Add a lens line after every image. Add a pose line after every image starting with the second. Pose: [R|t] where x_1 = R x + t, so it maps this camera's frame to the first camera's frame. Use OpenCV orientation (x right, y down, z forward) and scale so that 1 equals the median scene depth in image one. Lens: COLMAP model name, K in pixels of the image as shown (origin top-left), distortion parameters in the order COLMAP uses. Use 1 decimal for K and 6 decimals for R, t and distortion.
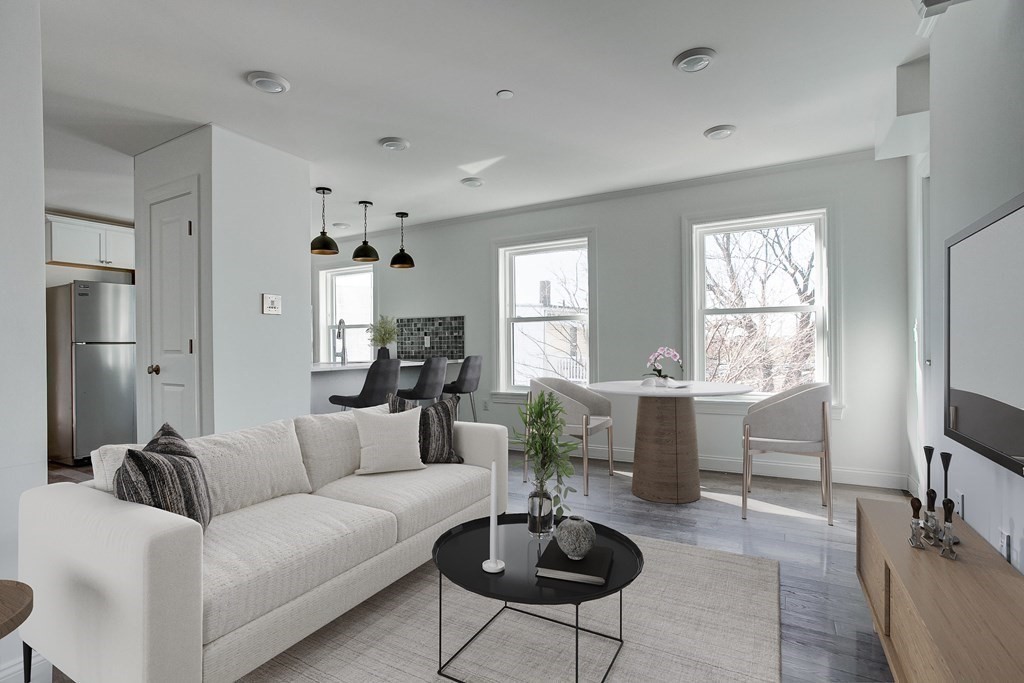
lens RADIAL K [[494.2, 0, 513.8], [0, 494.2, 341.5], [0, 0, 1]] dist [-0.001045, 0.001184]
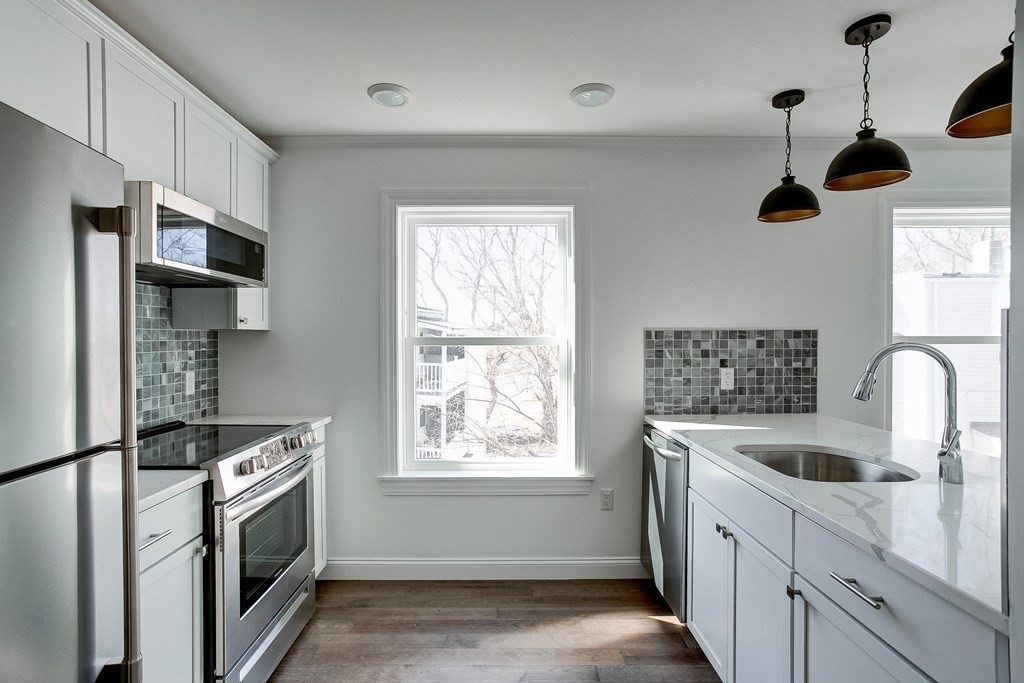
lens RADIAL K [[494.2, 0, 512.1], [0, 494.2, 340.8], [0, 0, 1]] dist [-0.001045, 0.001184]
pose [[0.859686, 0.006073, 0.510786, -0.620536], [-0.009731, 0.999943, 0.004490, -0.038289], [-0.510730, -0.008830, 0.859696, 0.698329]]
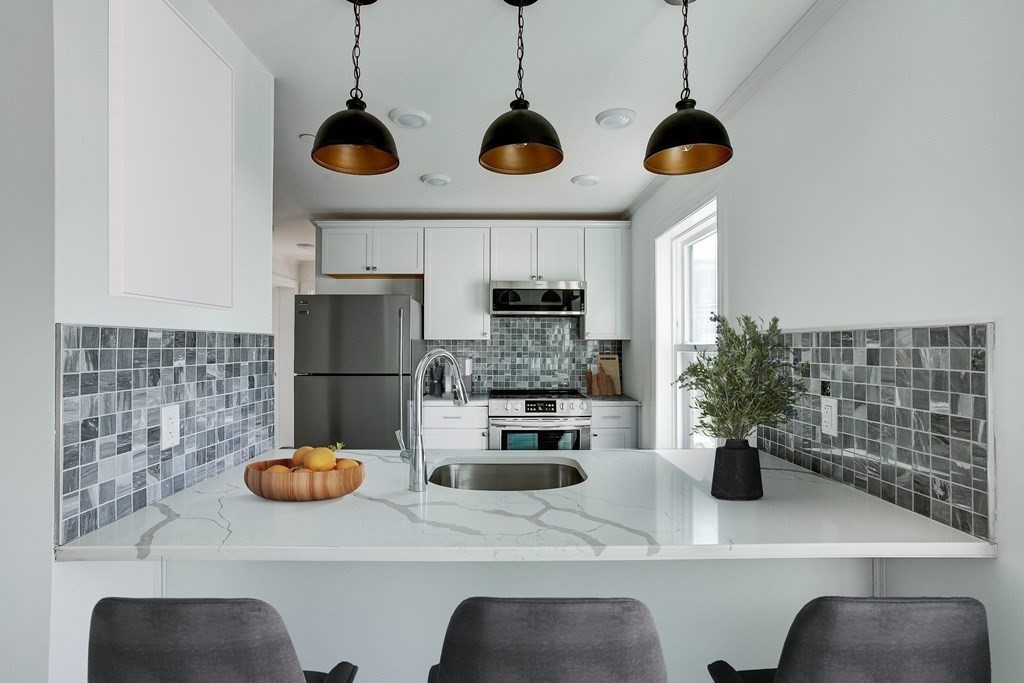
lens RADIAL K [[494.2, 0, 514.9], [0, 494.2, 341.5], [0, 0, 1]] dist [-0.001045, 0.001184]
pose [[0.513784, 0.005907, -0.857900, -0.026602], [-0.006493, 0.999974, 0.002997, -0.042663], [0.857895, 0.004031, 0.513809, 0.713526]]
